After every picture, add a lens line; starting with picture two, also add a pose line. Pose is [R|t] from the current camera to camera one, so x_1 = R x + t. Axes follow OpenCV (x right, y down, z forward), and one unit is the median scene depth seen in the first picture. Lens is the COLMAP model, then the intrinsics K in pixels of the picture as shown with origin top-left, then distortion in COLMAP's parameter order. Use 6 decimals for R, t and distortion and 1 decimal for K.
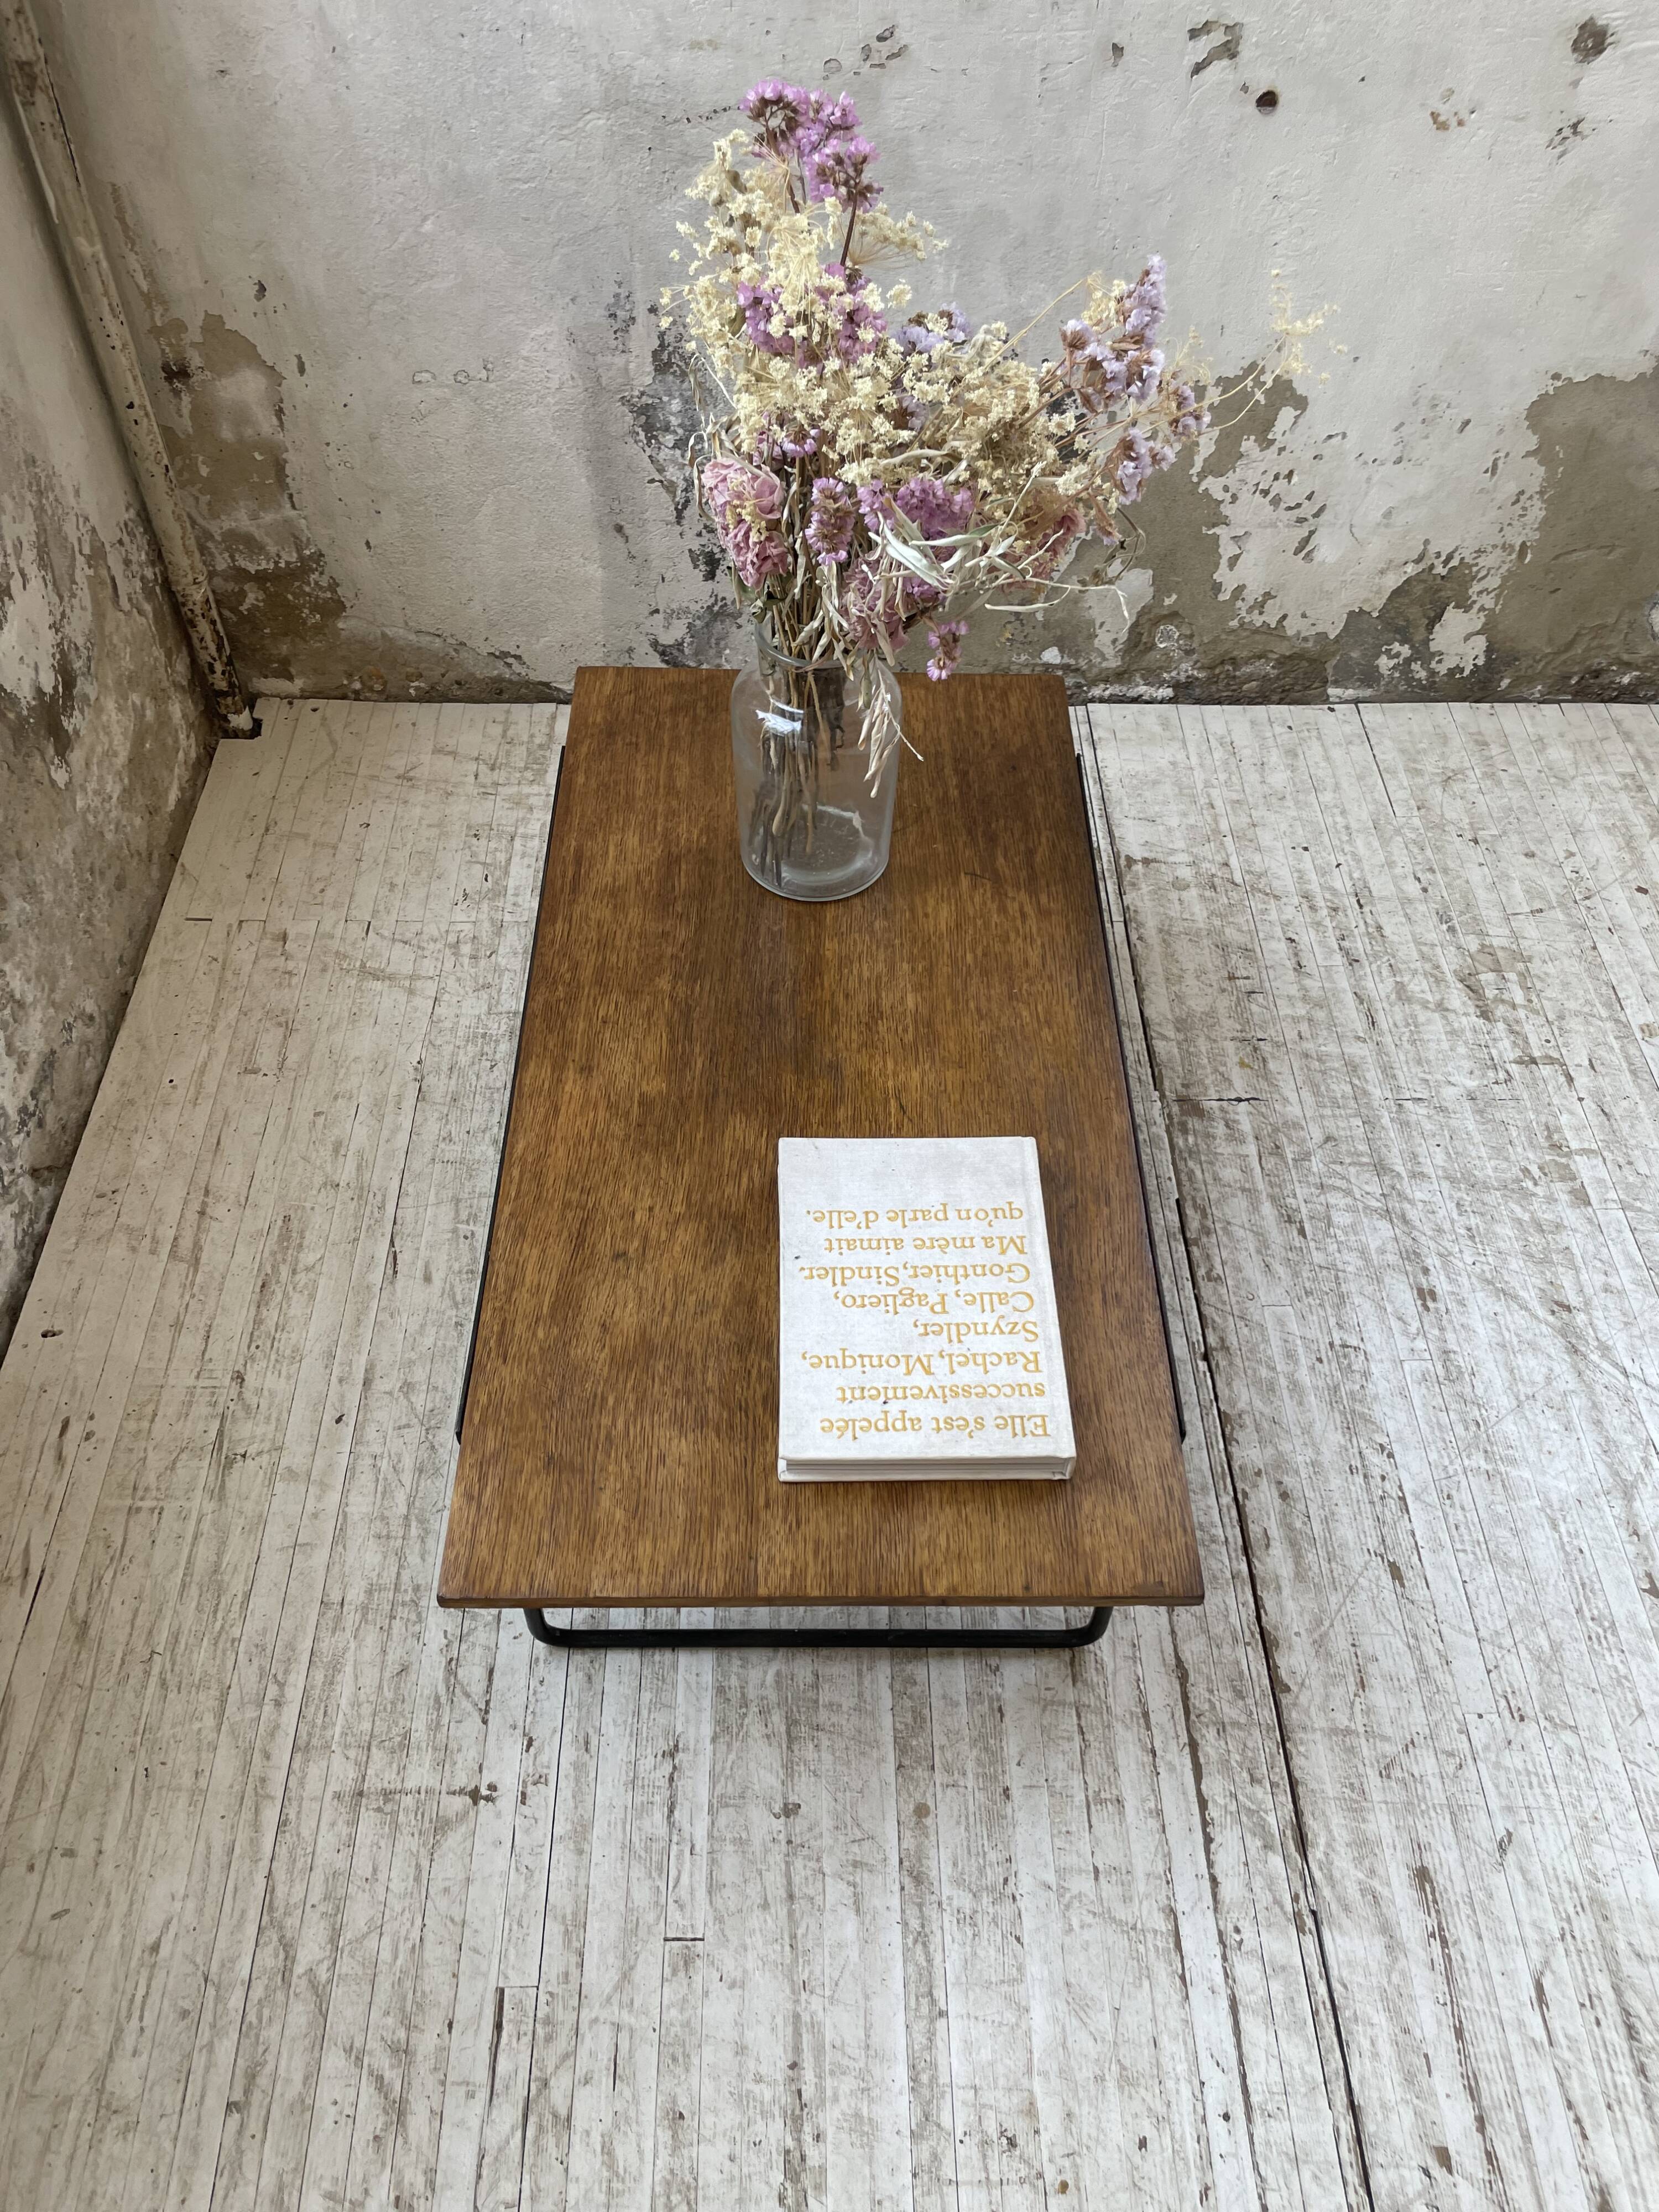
lens RADIAL K [[1684.9, 0, 852.5], [0, 1684.9, 1123.2], [0, 0, 1]] dist [0.087270, -0.126676]
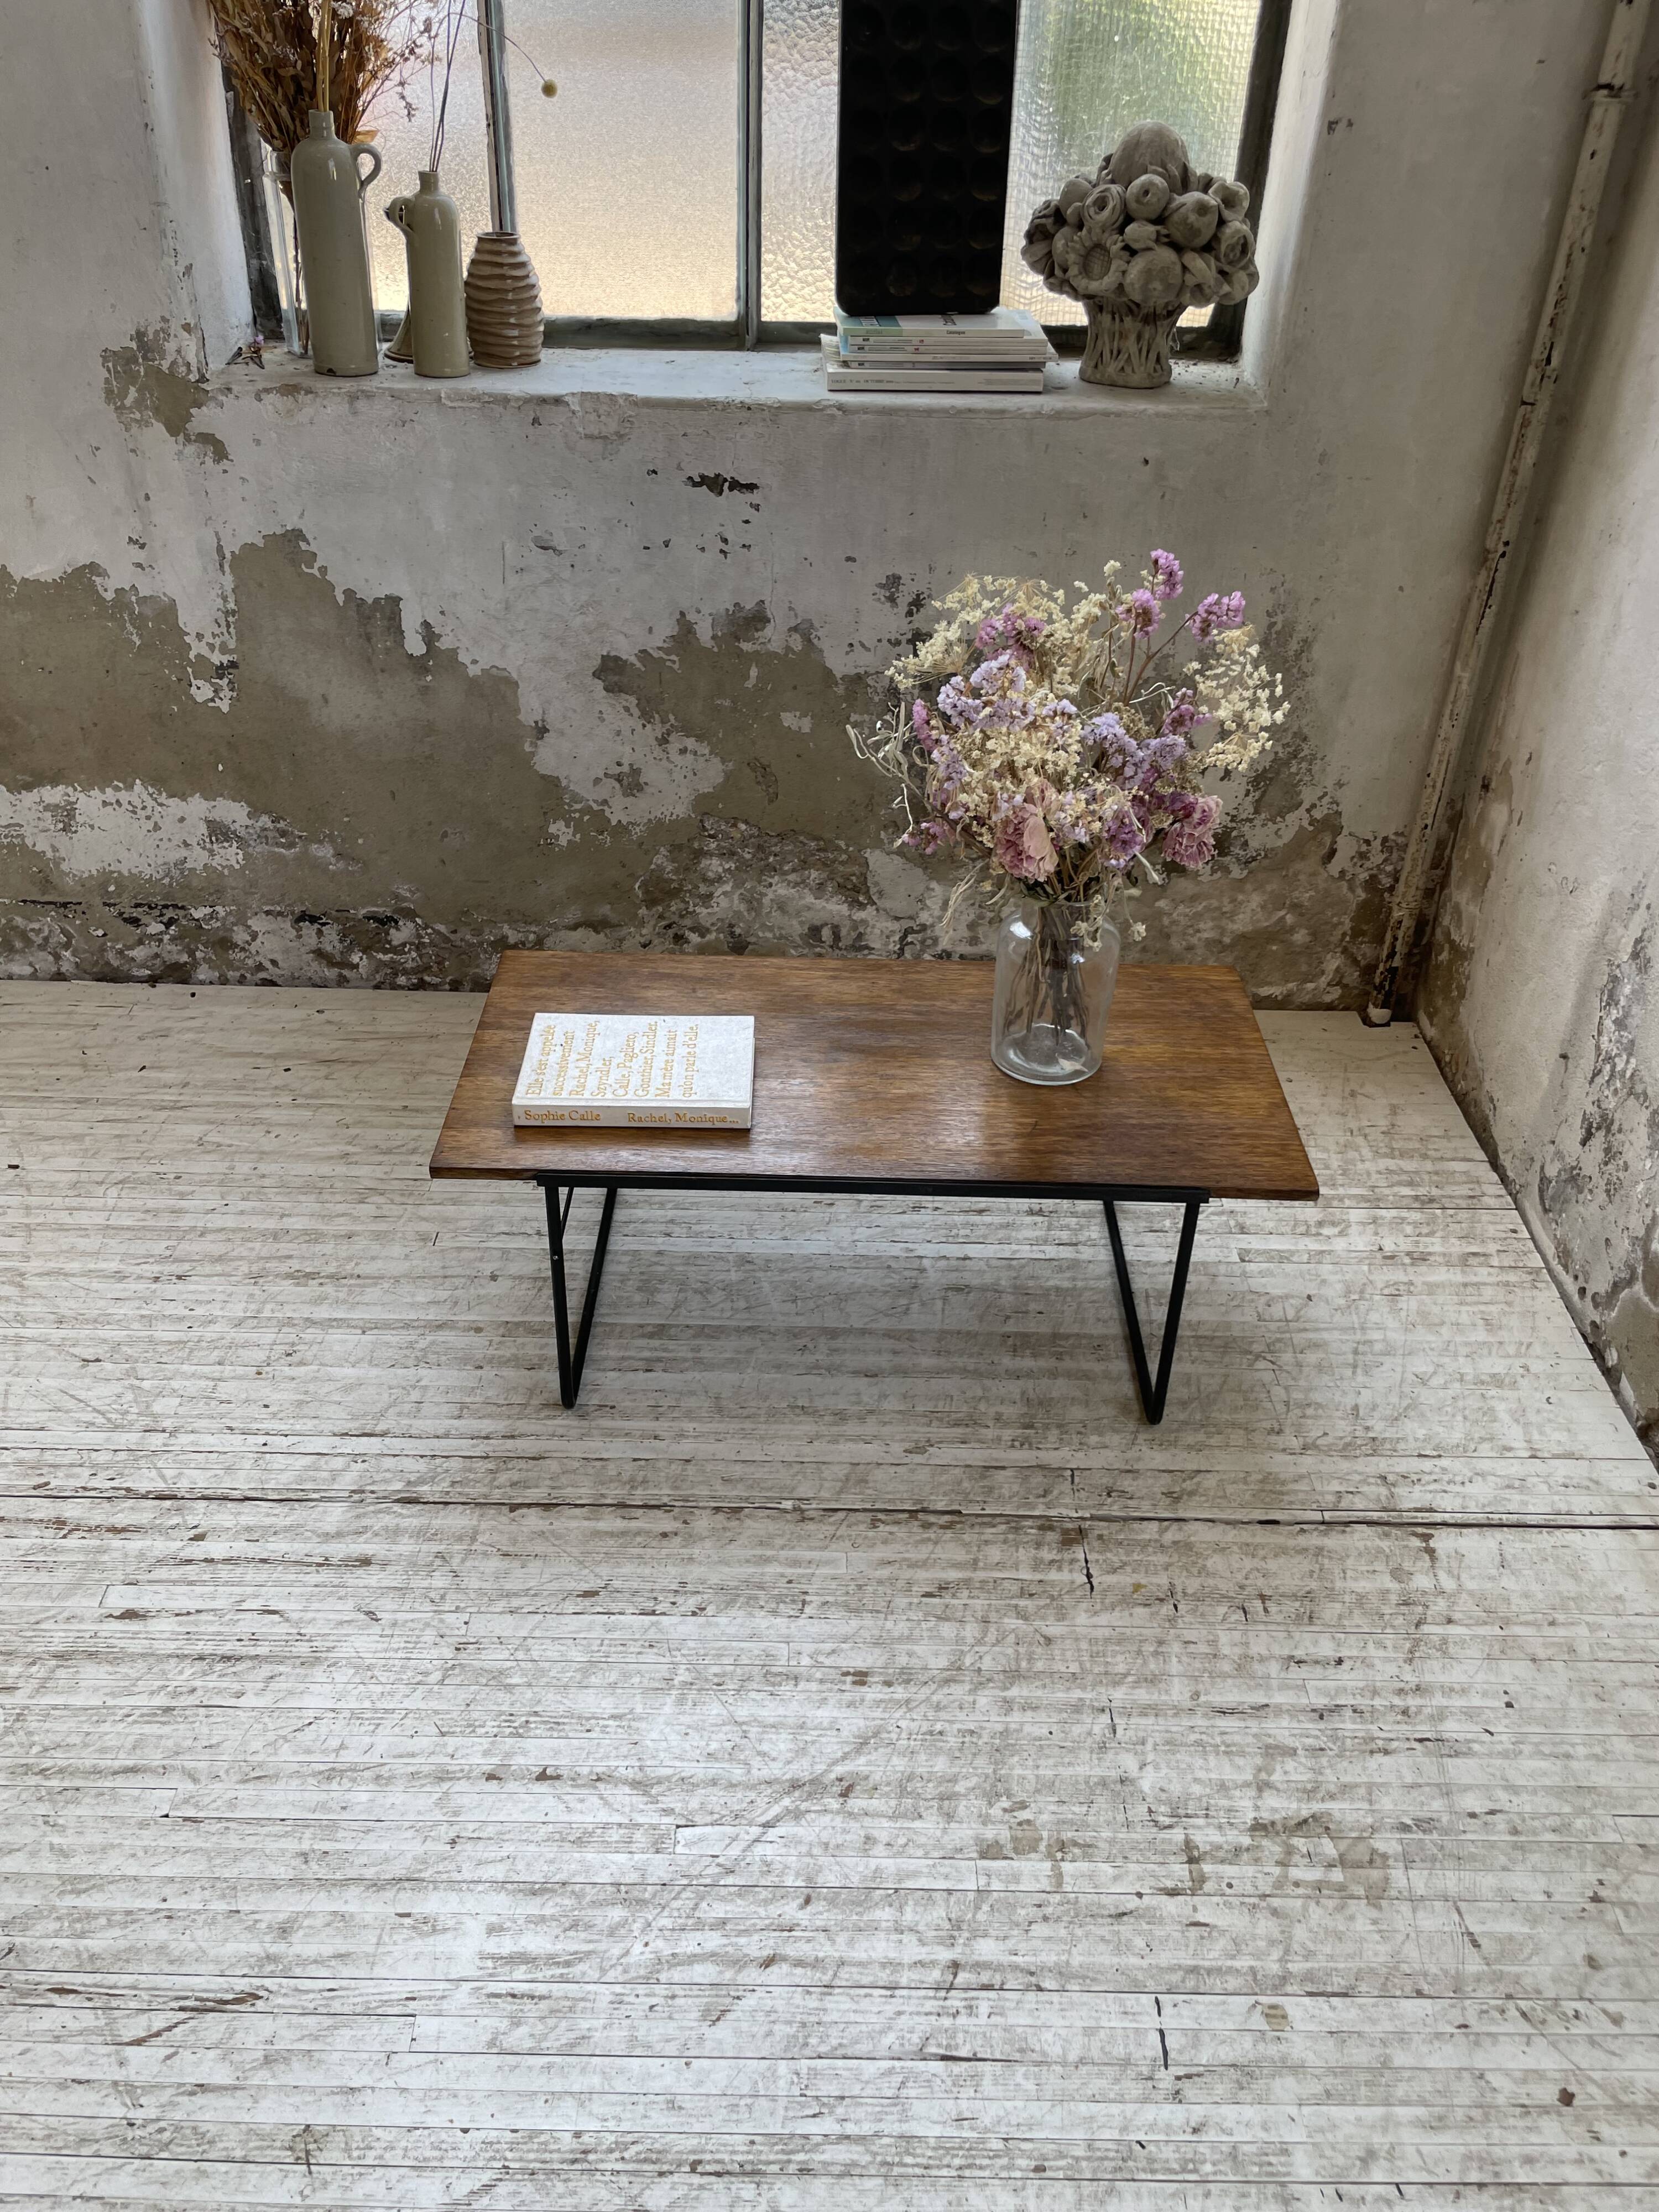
lens RADIAL K [[1684.9, 0, 807.8], [0, 1684.9, 1113.7], [0, 0, 1]] dist [0.087270, -0.126676]
pose [[-0.032163, 0.547921, -0.835912, 1.006448], [-0.780978, 0.508146, 0.363127, -0.423290], [0.623730, 0.664508, 0.411571, 0.313648]]
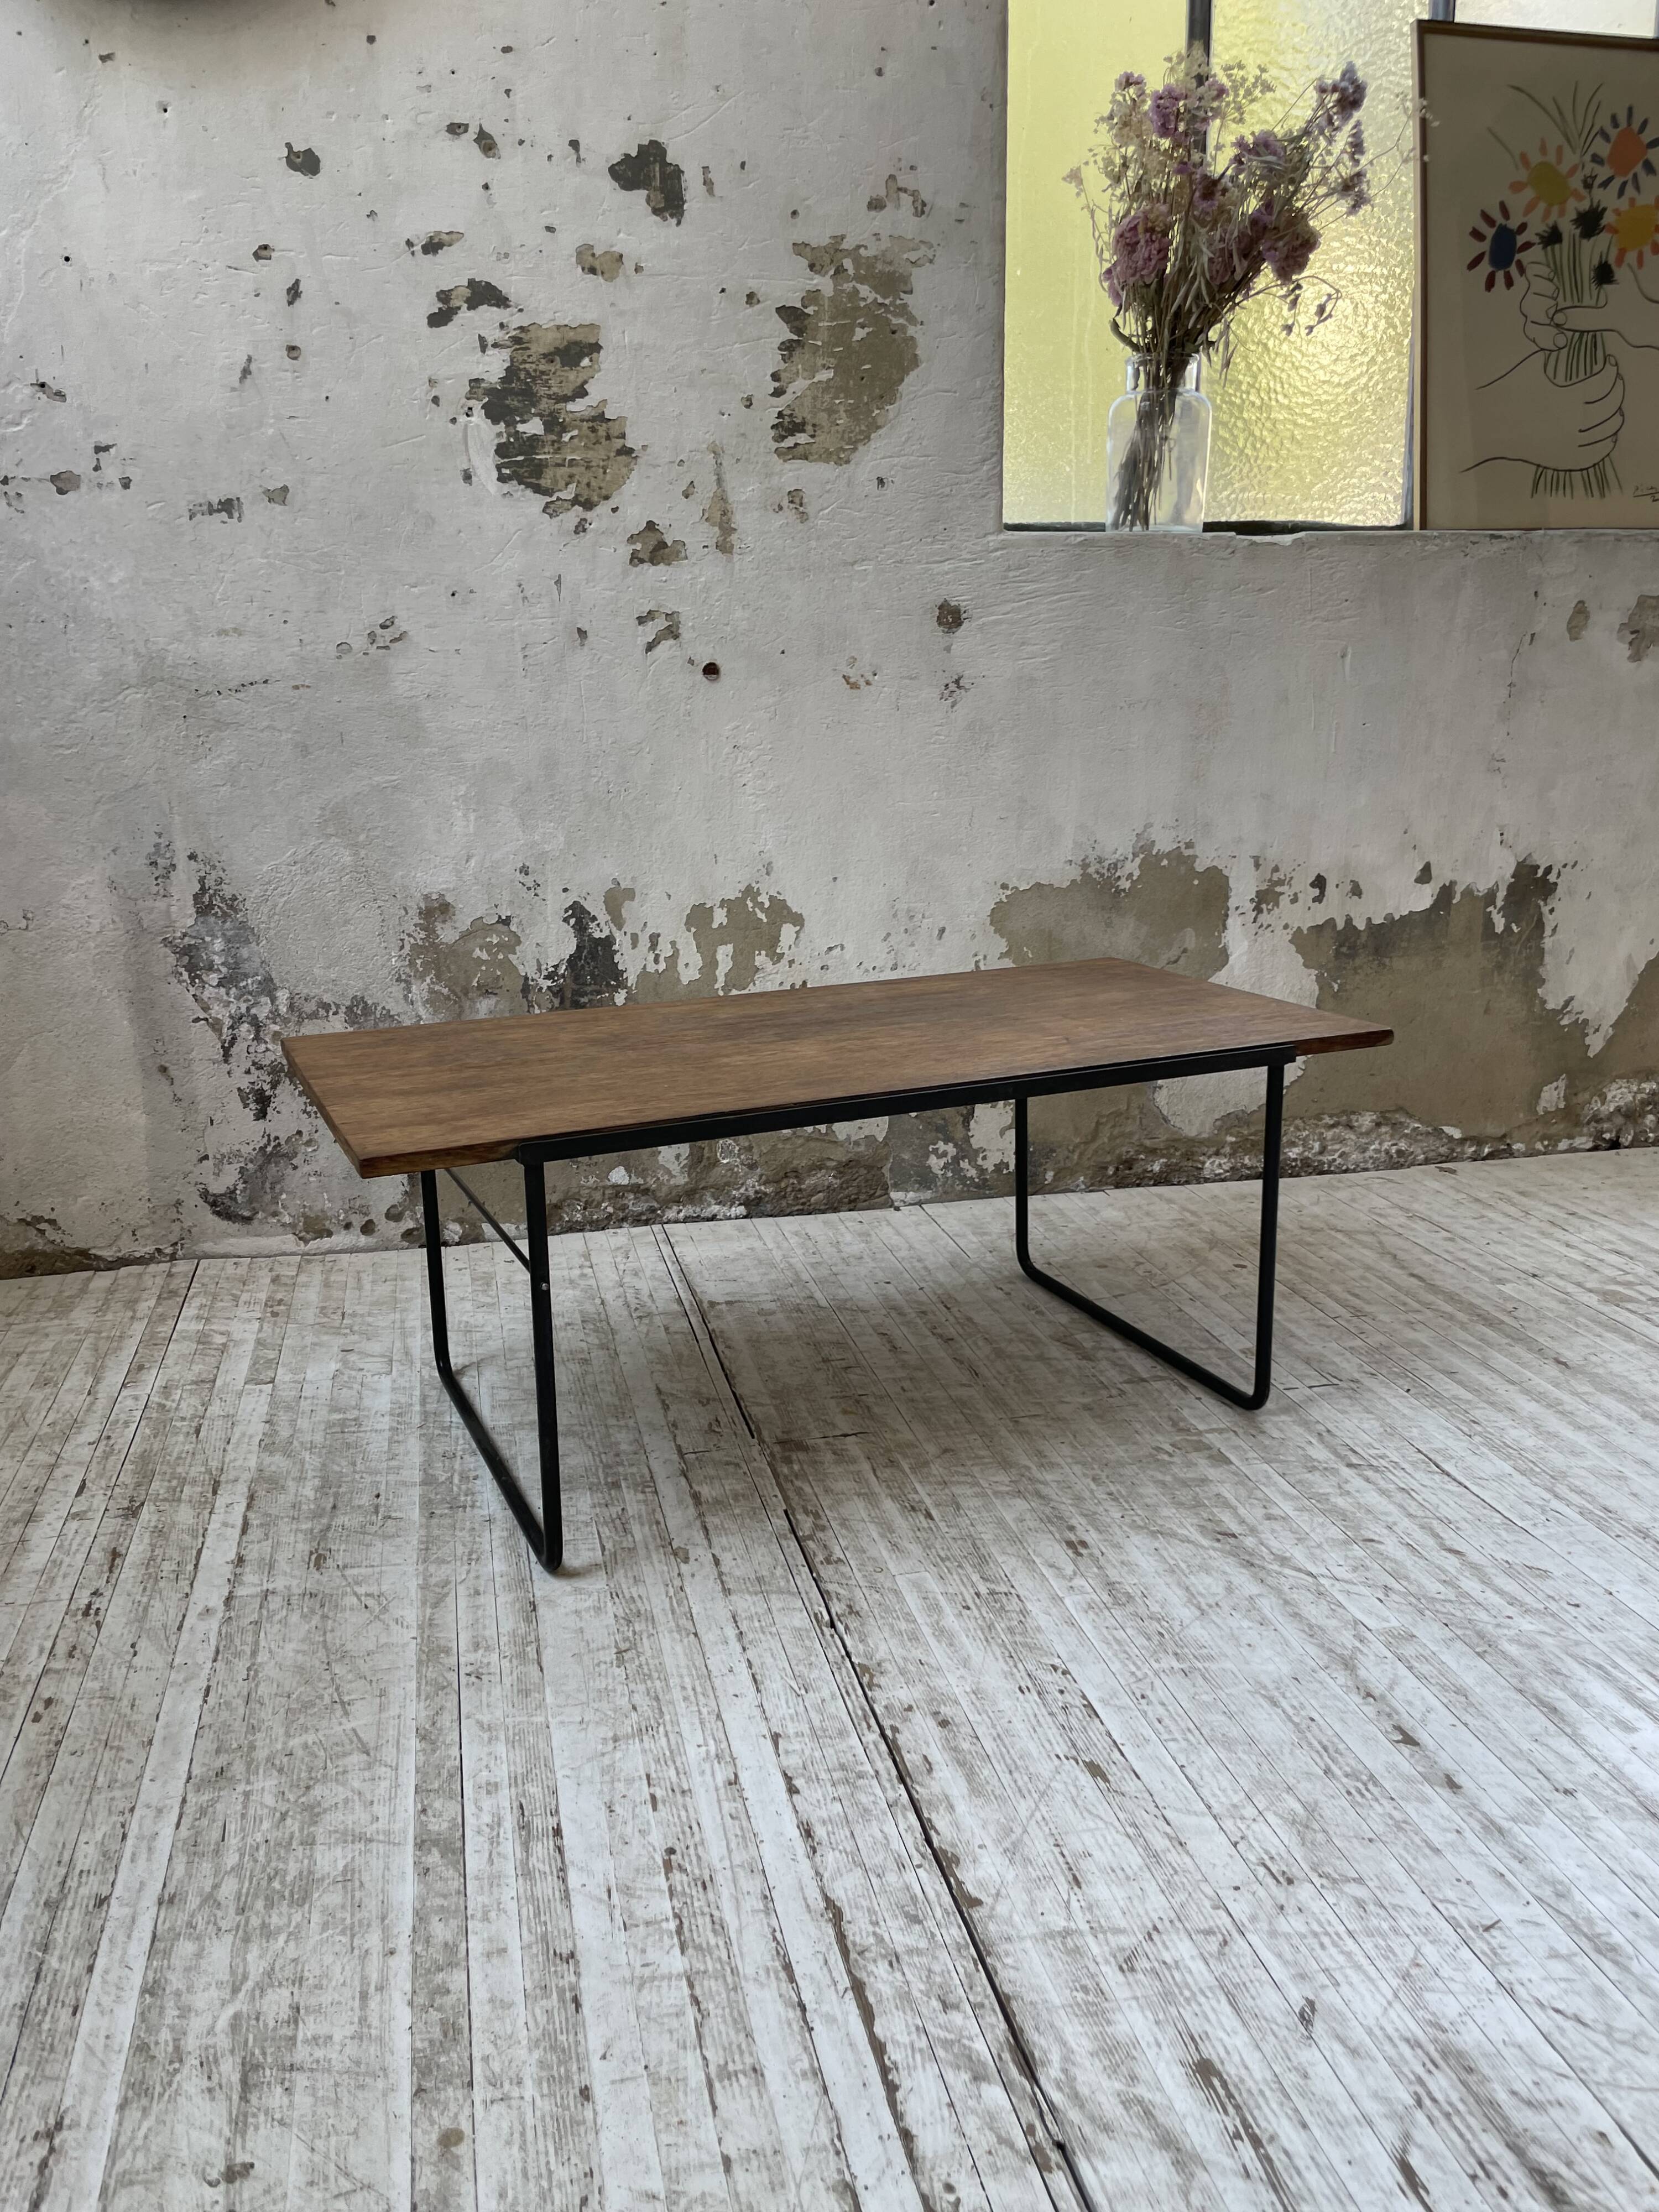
lens RADIAL K [[1684.9, 0, 833.8], [0, 1684.9, 1120.3], [0, 0, 1]] dist [0.087270, -0.126676]
pose [[0.978680, -0.080720, 0.188862, 0.072183], [0.175541, 0.806119, -0.565118, 0.384222], [-0.106630, 0.586223, 0.803102, 0.197272]]
